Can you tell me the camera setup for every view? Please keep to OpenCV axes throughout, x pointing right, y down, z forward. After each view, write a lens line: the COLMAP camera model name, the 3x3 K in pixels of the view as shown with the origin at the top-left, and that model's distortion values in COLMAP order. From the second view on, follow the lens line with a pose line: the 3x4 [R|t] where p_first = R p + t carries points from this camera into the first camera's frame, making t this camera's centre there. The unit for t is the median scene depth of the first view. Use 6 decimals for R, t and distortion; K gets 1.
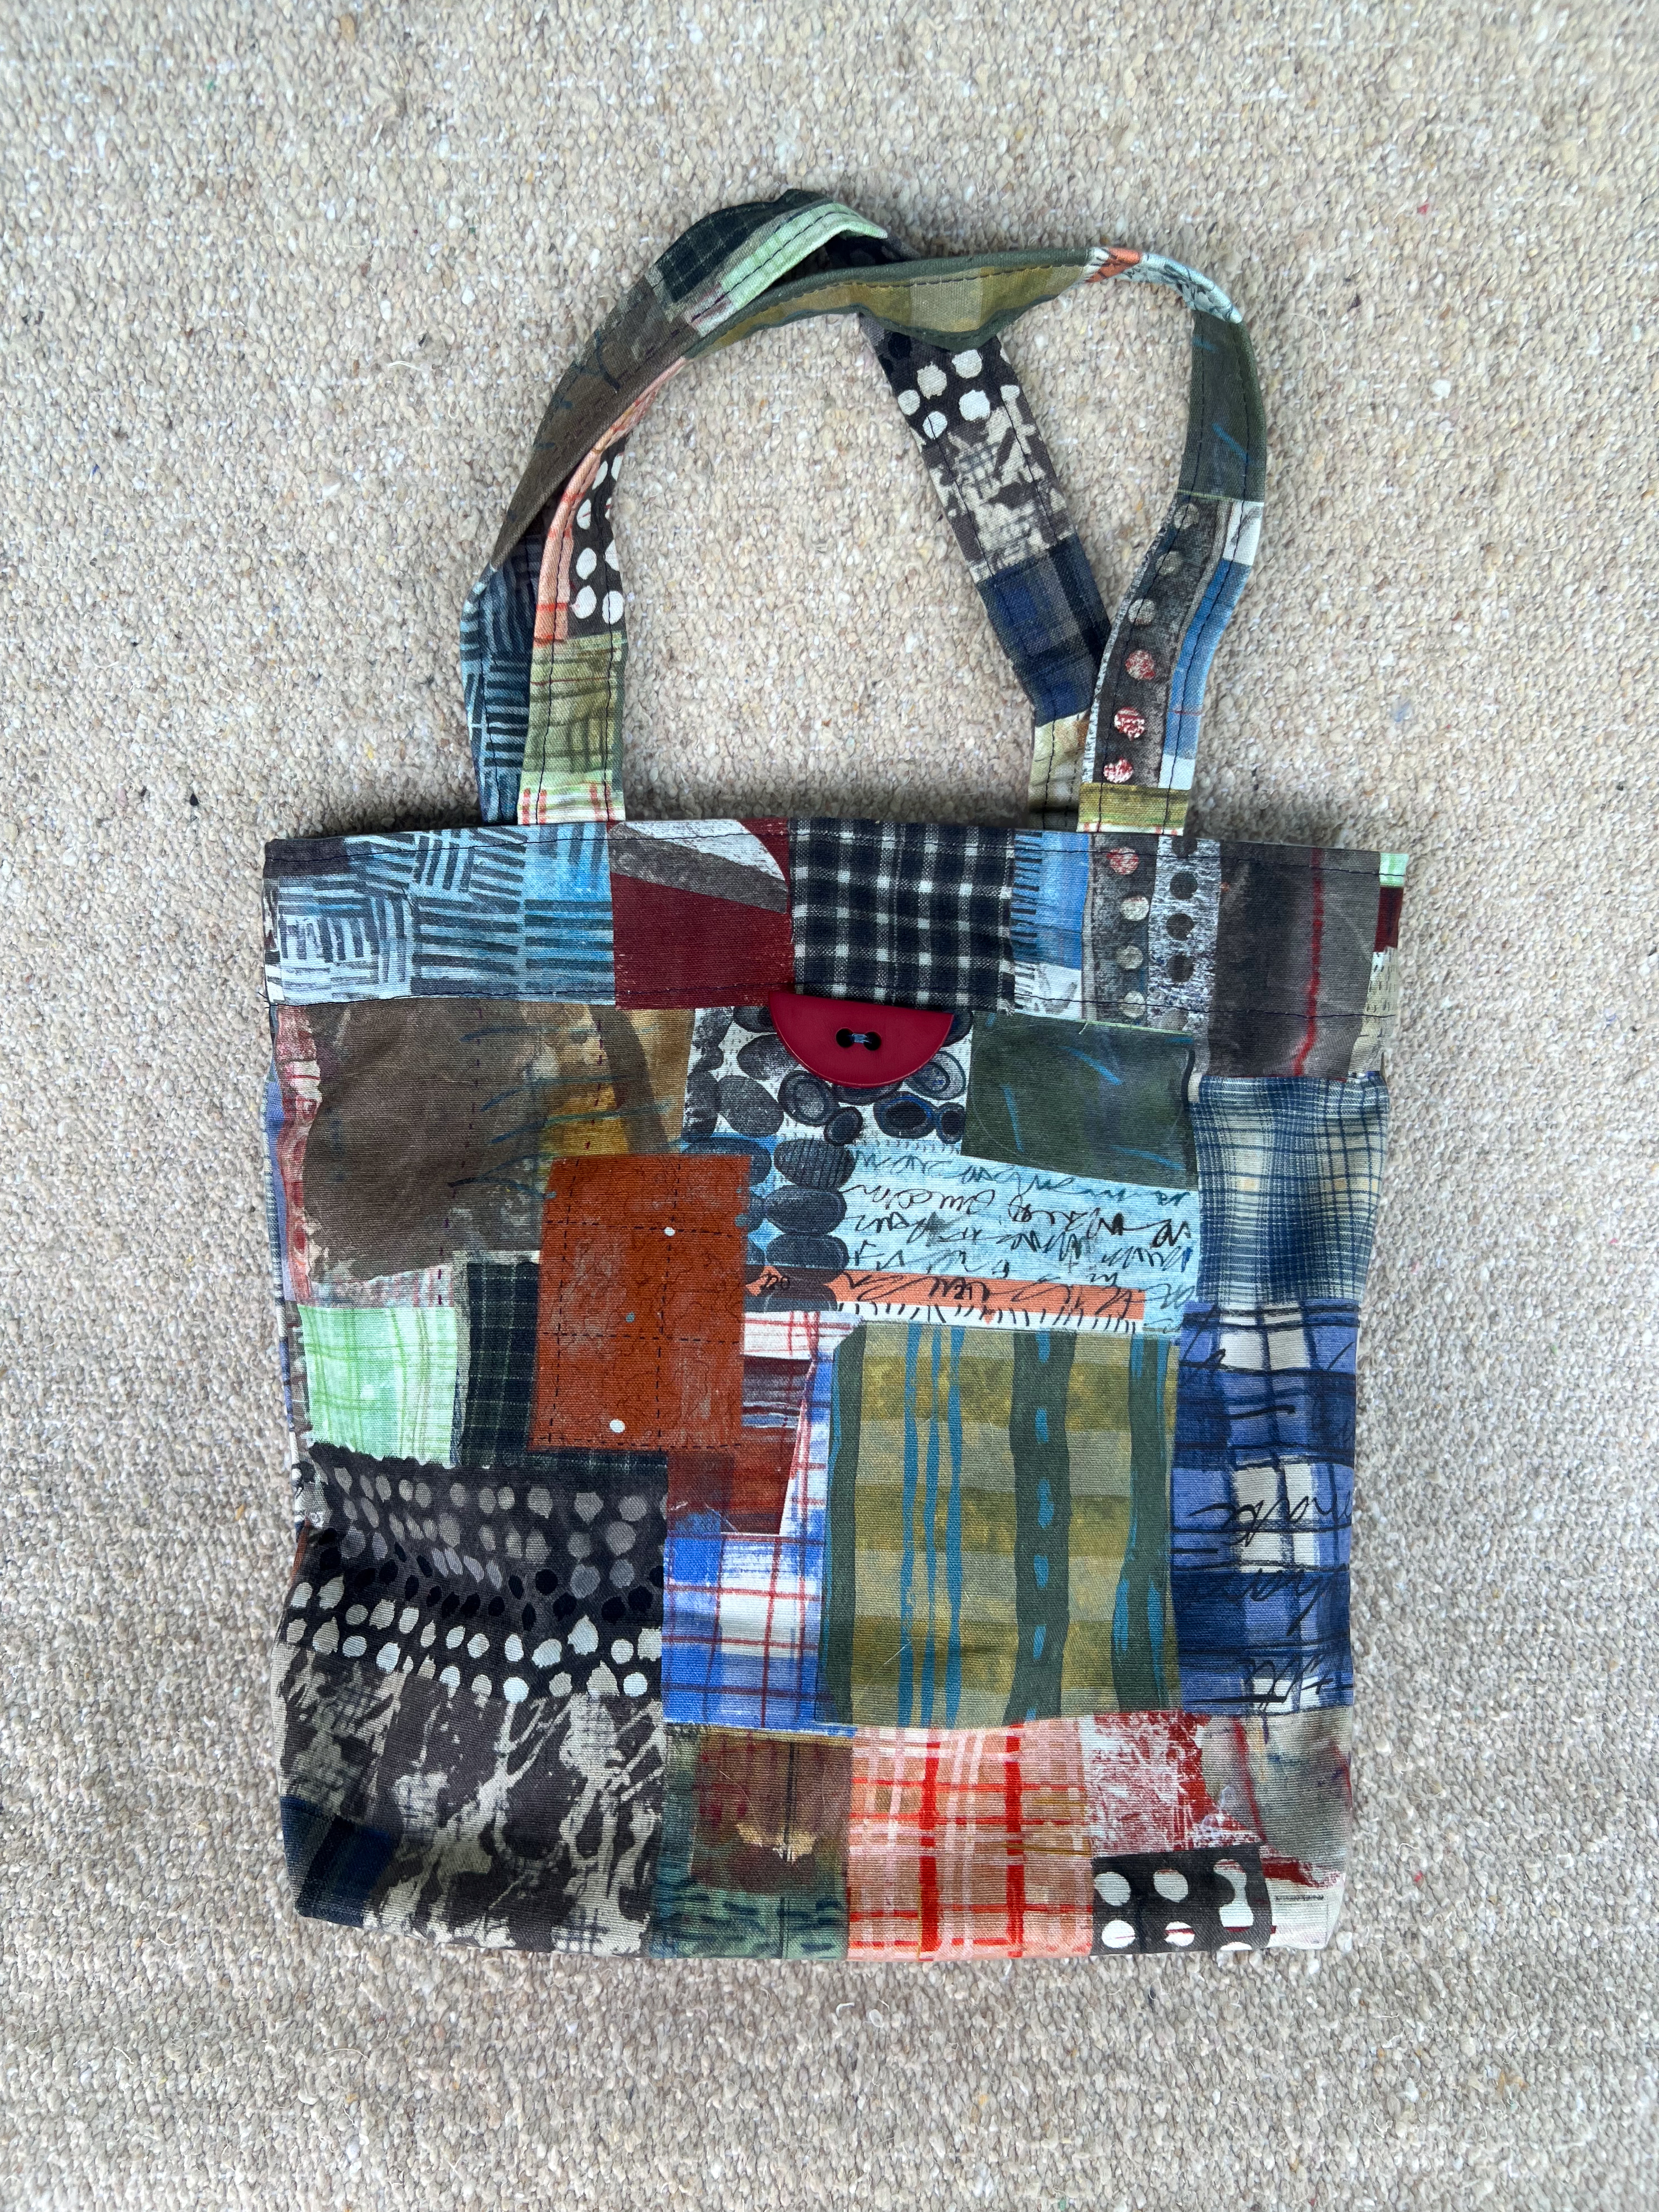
lens RADIAL K [[1902.4, 0, 814.2], [0, 1902.4, 1088.4], [0, 0, 1]] dist [0.032245, -0.013268]
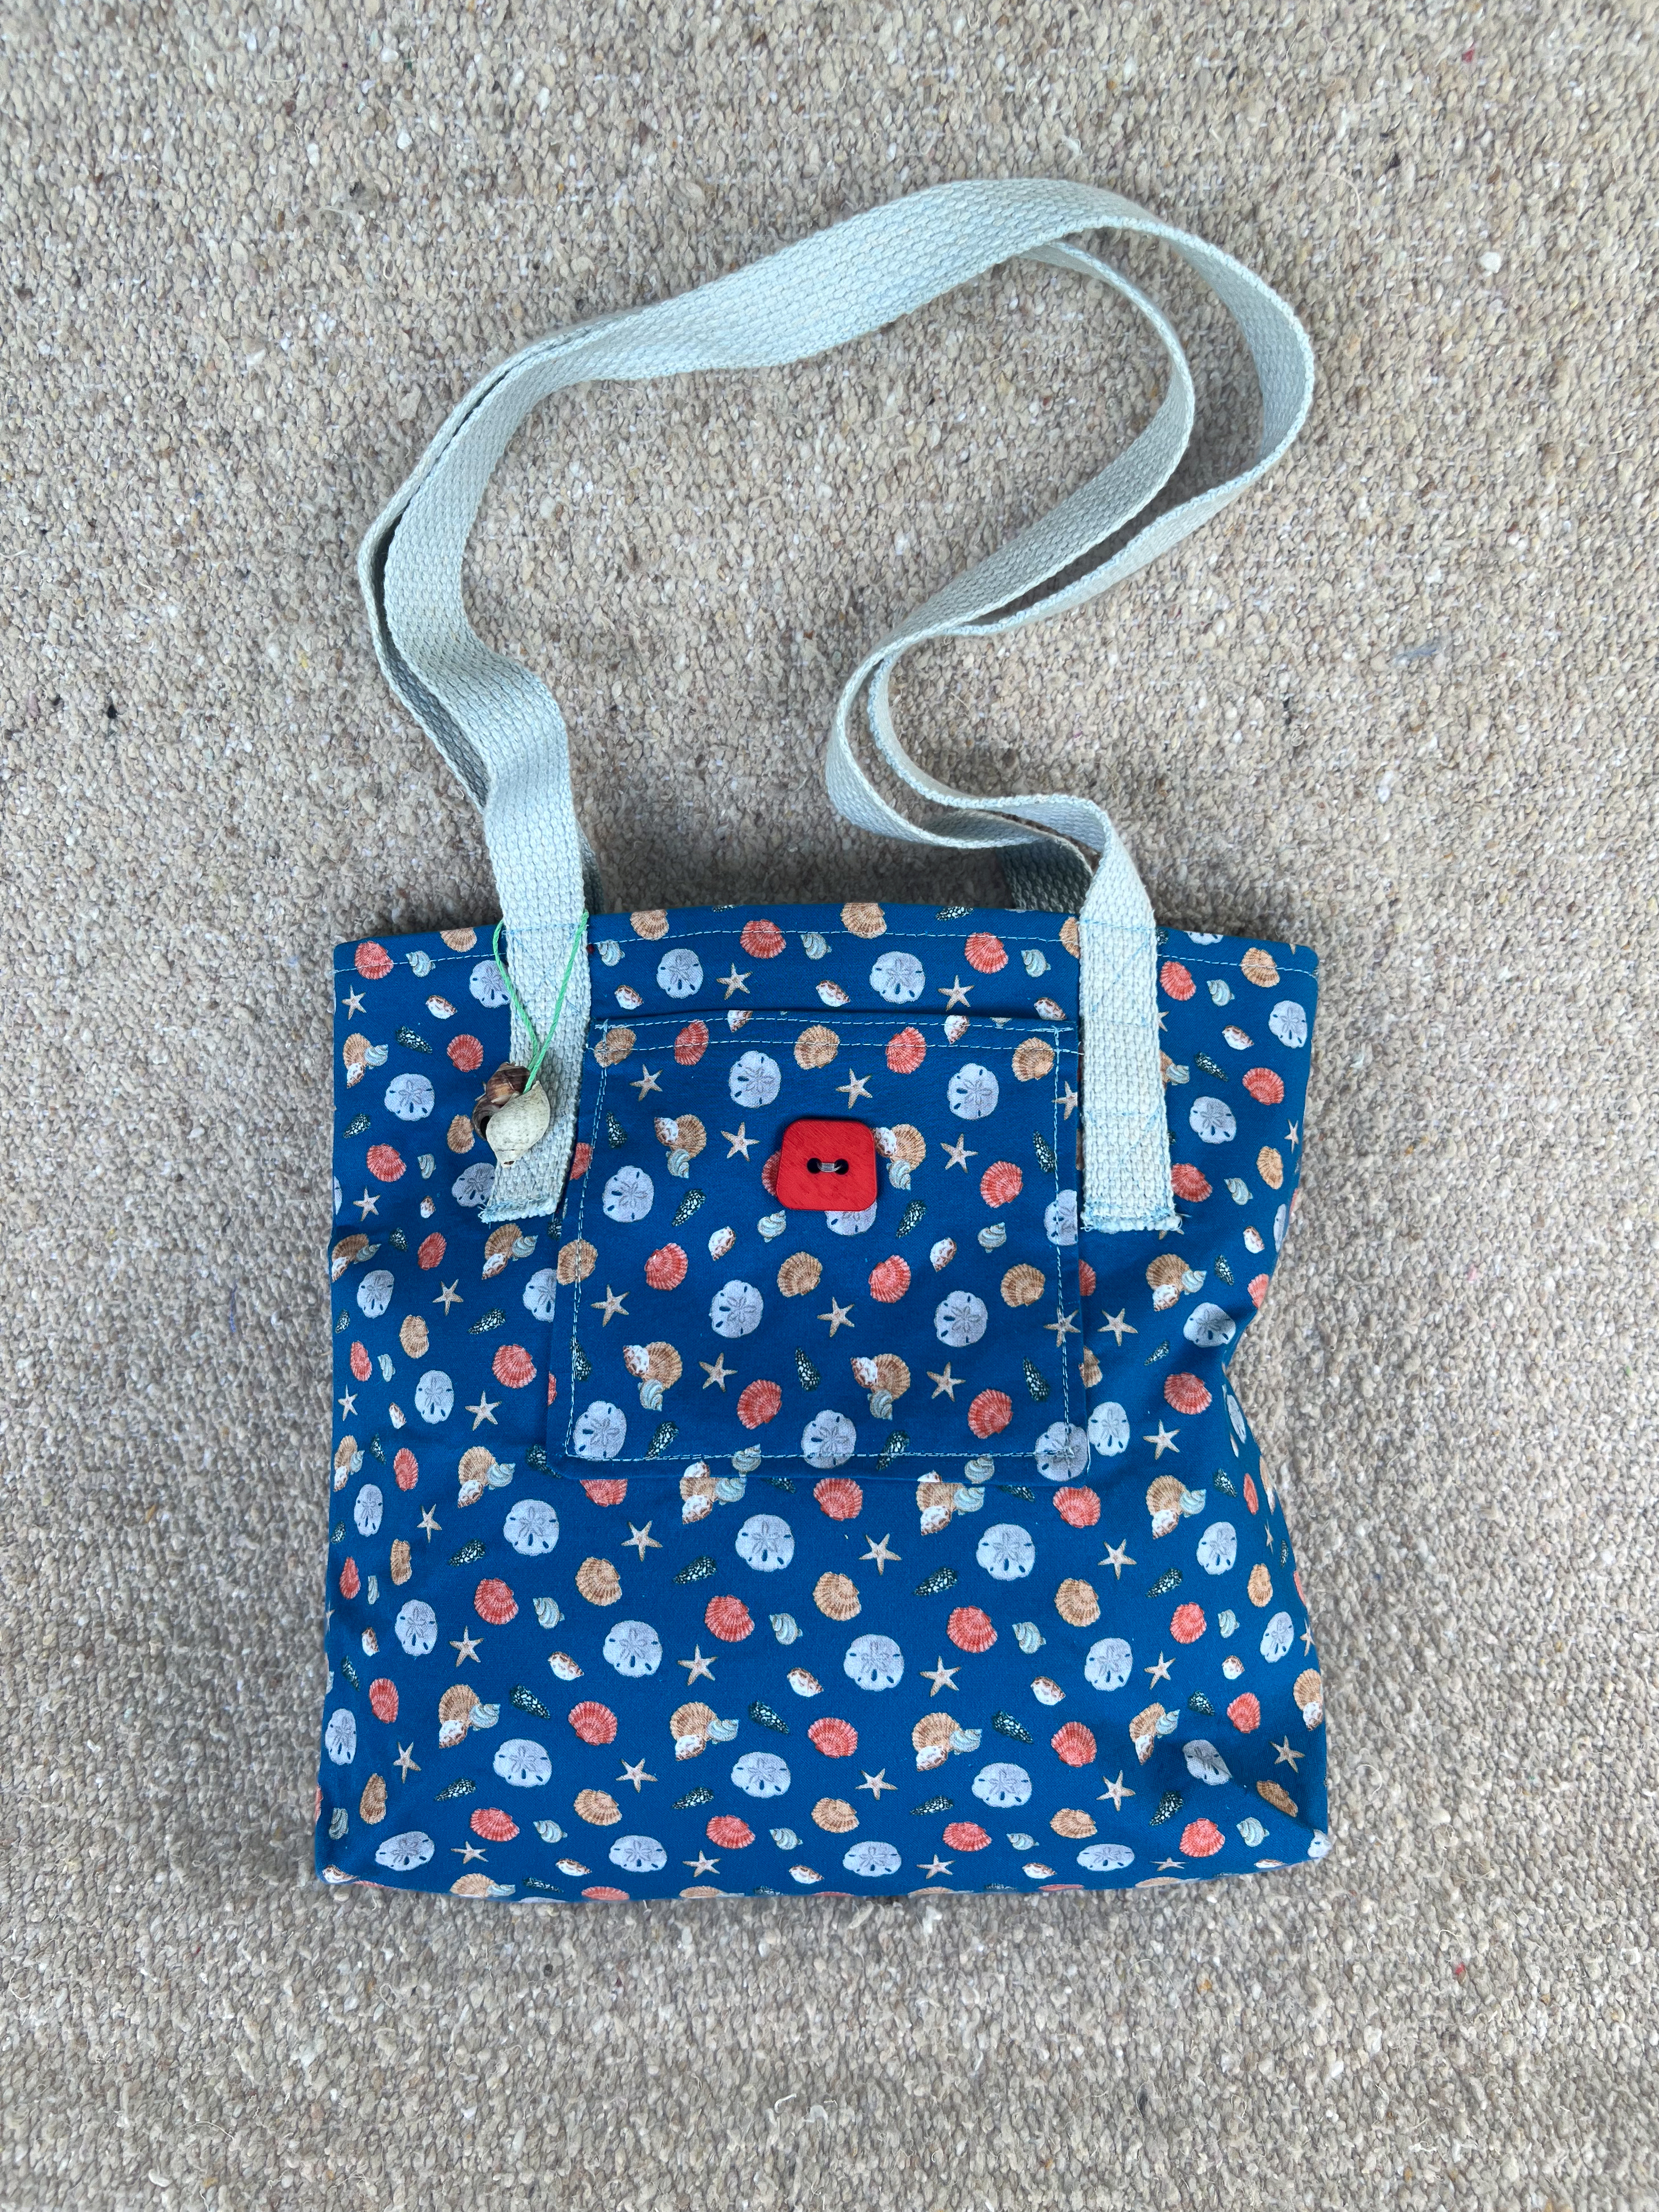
lens RADIAL K [[1902.3, 0, 869.9], [0, 1902.3, 1064.7], [0, 0, 1]] dist [0.032245, -0.013268]
pose [[0.999373, 0.022216, -0.027559, 0.068445], [-0.023636, 0.998352, -0.052288, 0.059581], [0.026352, 0.052906, 0.998252, 0.116298]]
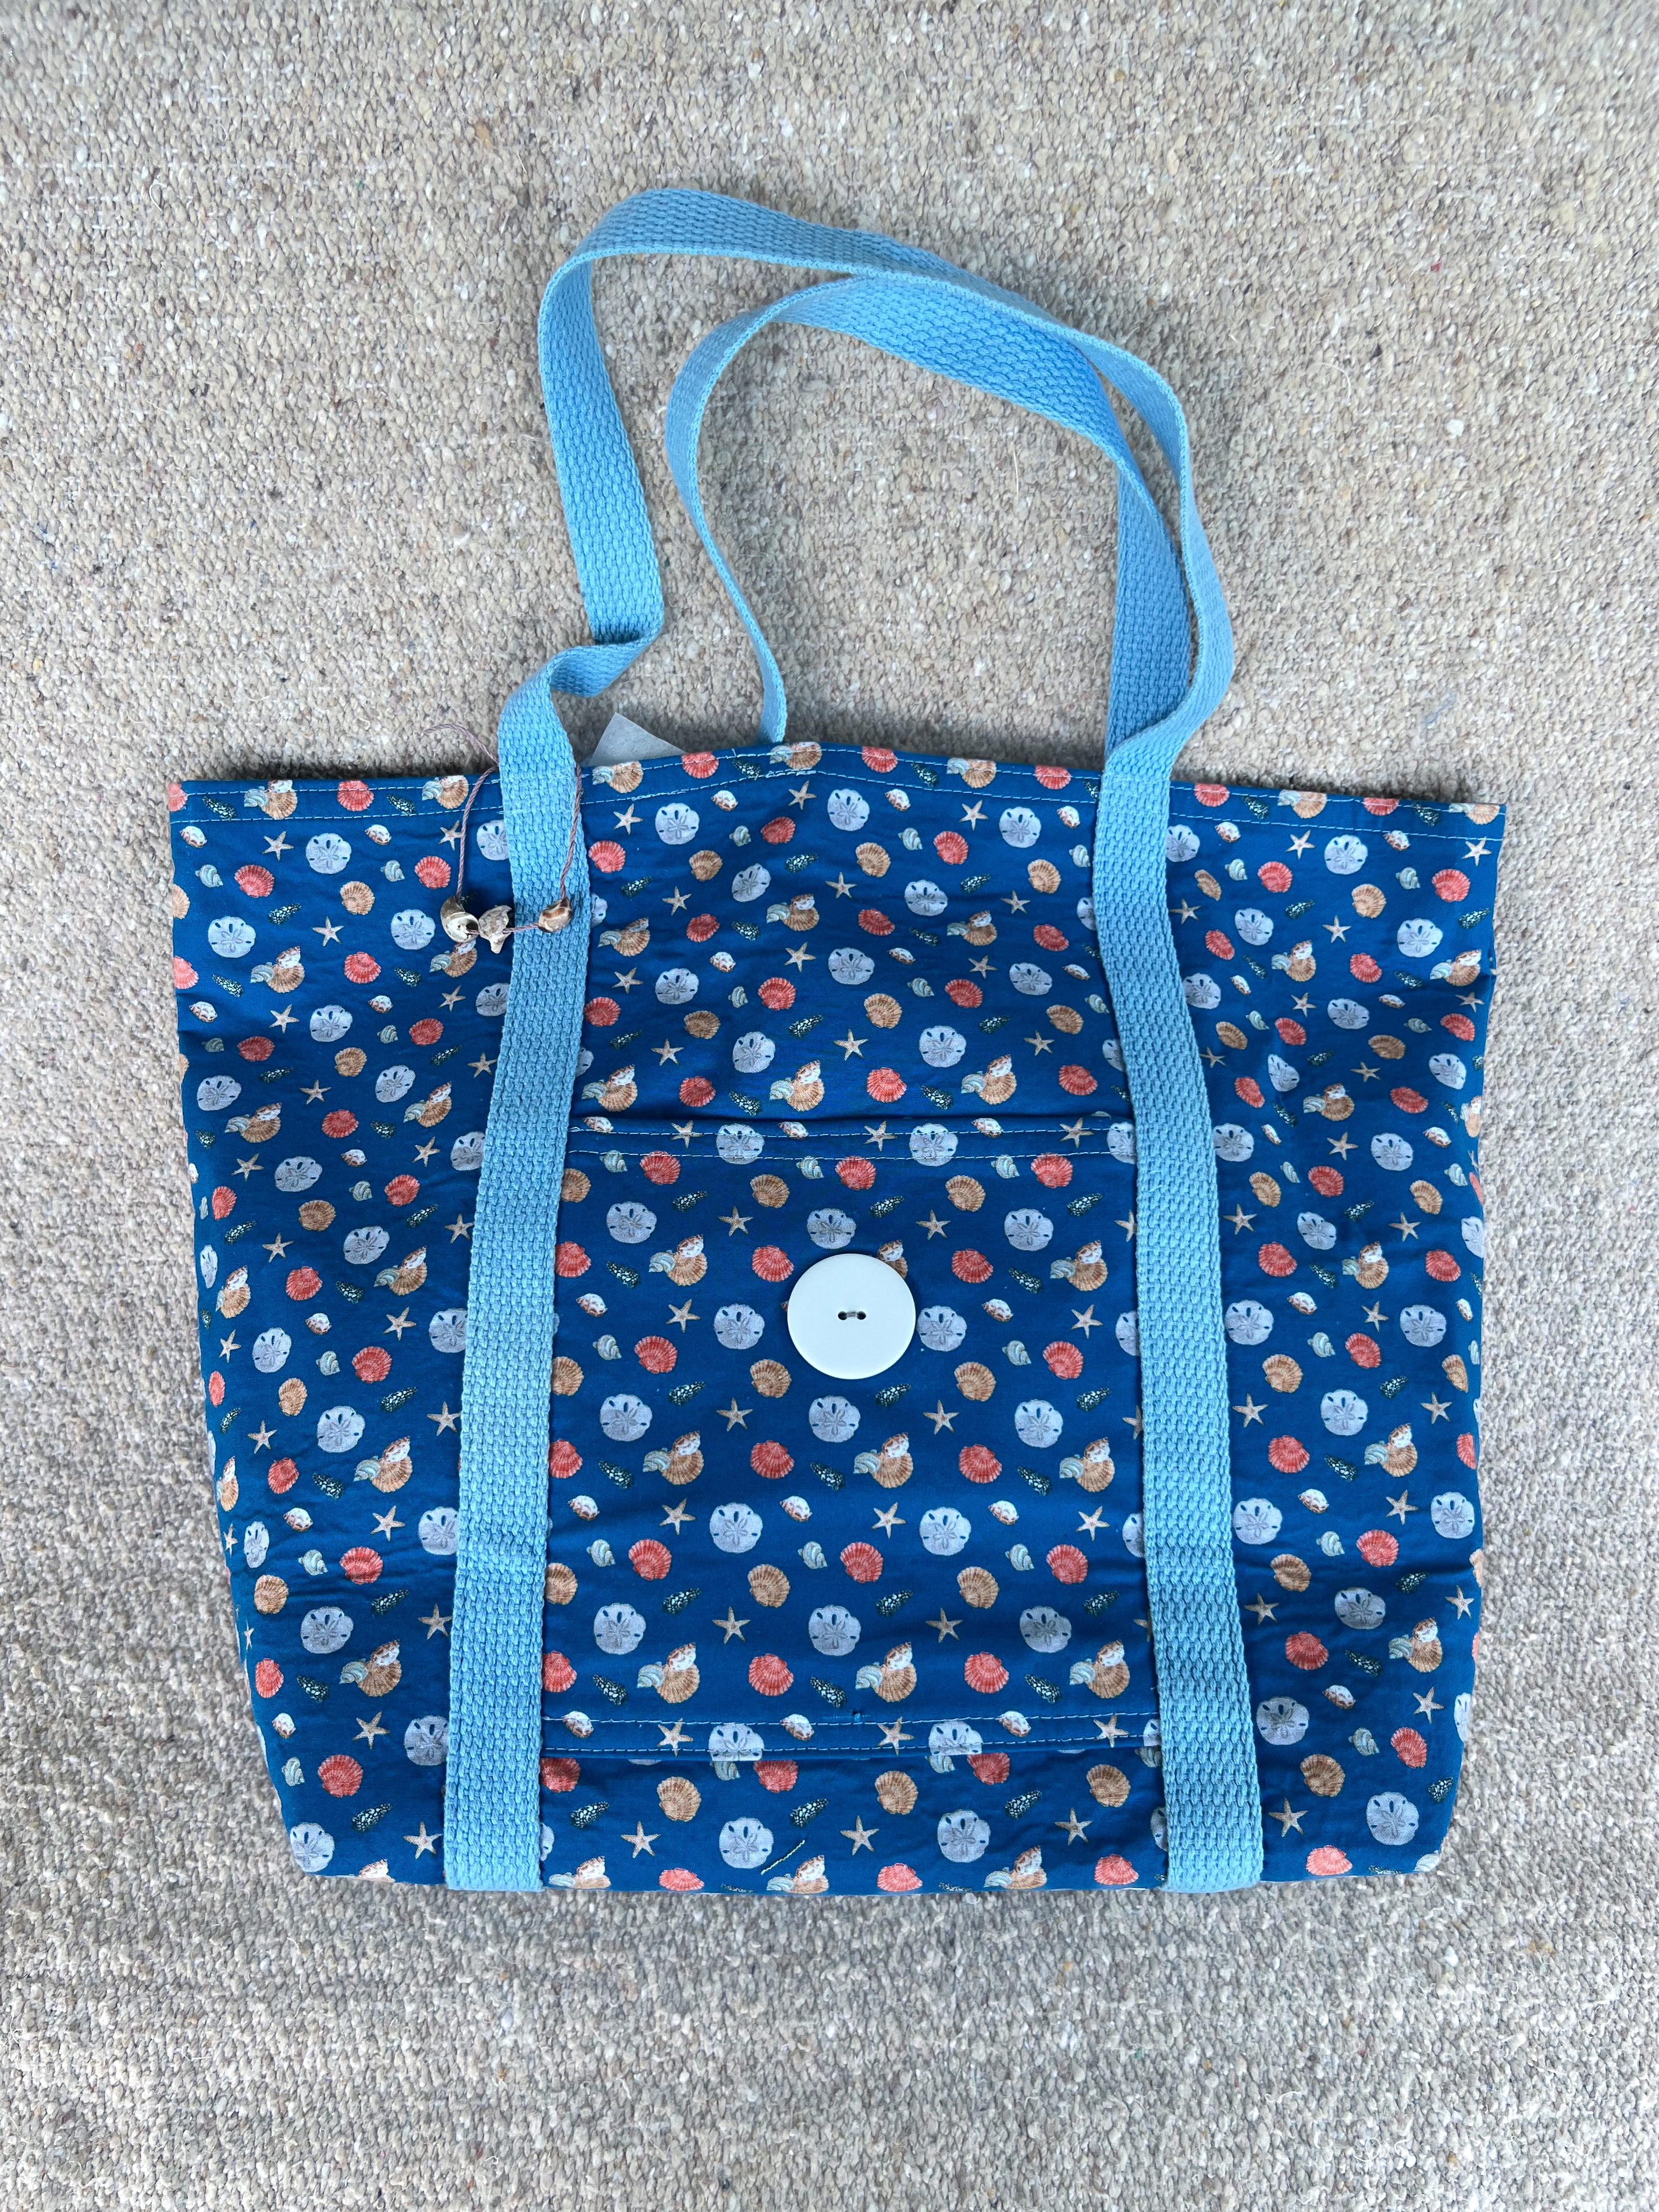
lens RADIAL K [[1902.3, 0, 822.5], [0, 1902.3, 1135.2], [0, 0, 1]] dist [0.032245, -0.013268]
pose [[0.999797, -0.016258, -0.011939, -0.032520], [0.016246, 0.999867, -0.001057, 0.039387], [0.011955, 0.000863, 0.999928, -0.112771]]
